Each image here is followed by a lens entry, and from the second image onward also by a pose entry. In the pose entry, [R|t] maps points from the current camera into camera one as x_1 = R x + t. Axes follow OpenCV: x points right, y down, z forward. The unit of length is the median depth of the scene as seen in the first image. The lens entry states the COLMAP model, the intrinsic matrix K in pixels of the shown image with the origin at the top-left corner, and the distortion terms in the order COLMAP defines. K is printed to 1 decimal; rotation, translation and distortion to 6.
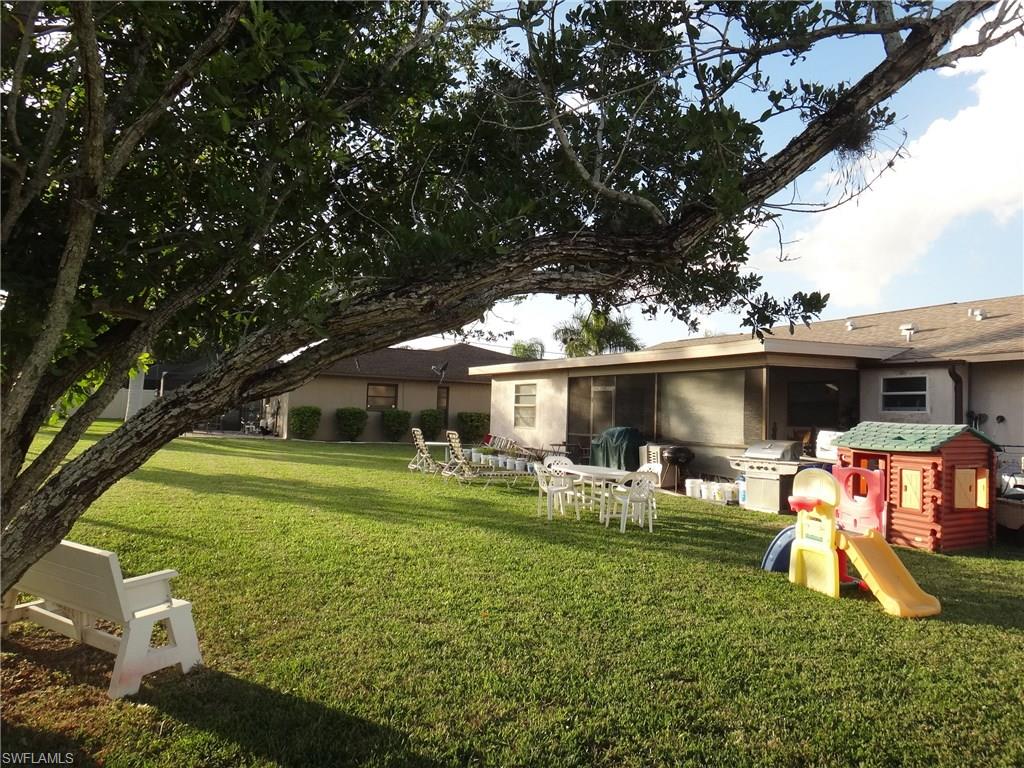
lens RADIAL K [[709.8, 0, 512.0], [0, 709.8, 384.0], [0, 0, 1]] dist [-0.039383, -0.002556]
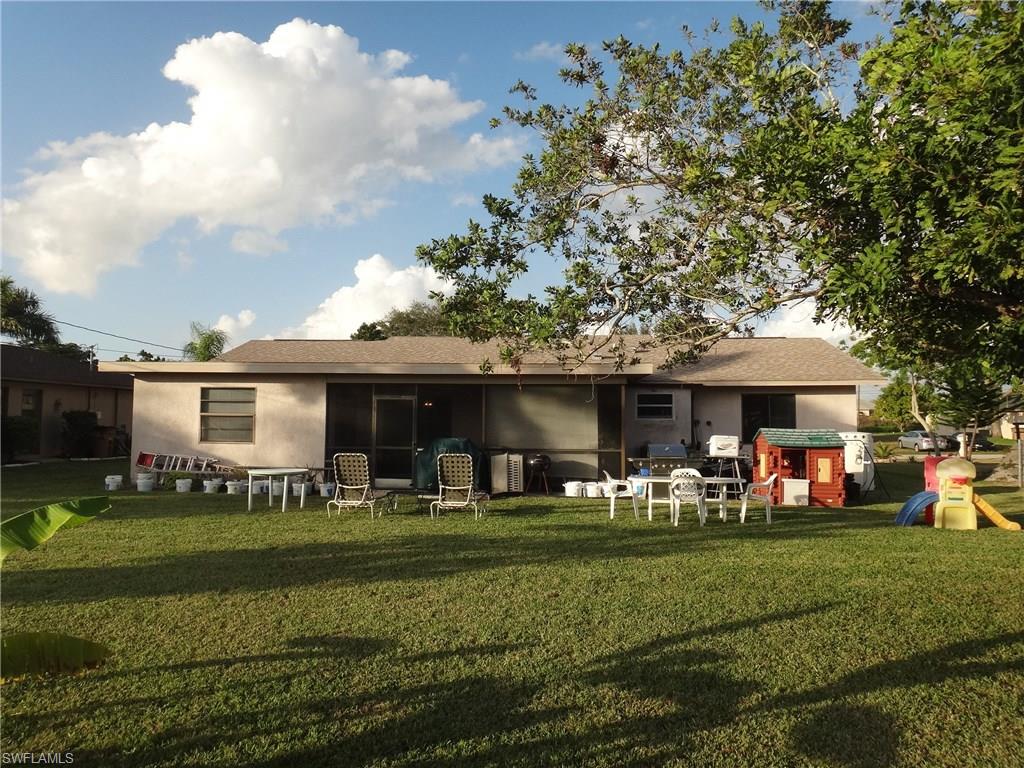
lens RADIAL K [[709.8, 0, 512.0], [0, 709.8, 384.0], [0, 0, 1]] dist [-0.039383, -0.002556]
pose [[0.507780, 0.021420, 0.861220, -0.839516], [-0.027767, 0.999578, -0.008489, -0.010611], [-0.861039, -0.019603, 0.508161, 0.562227]]
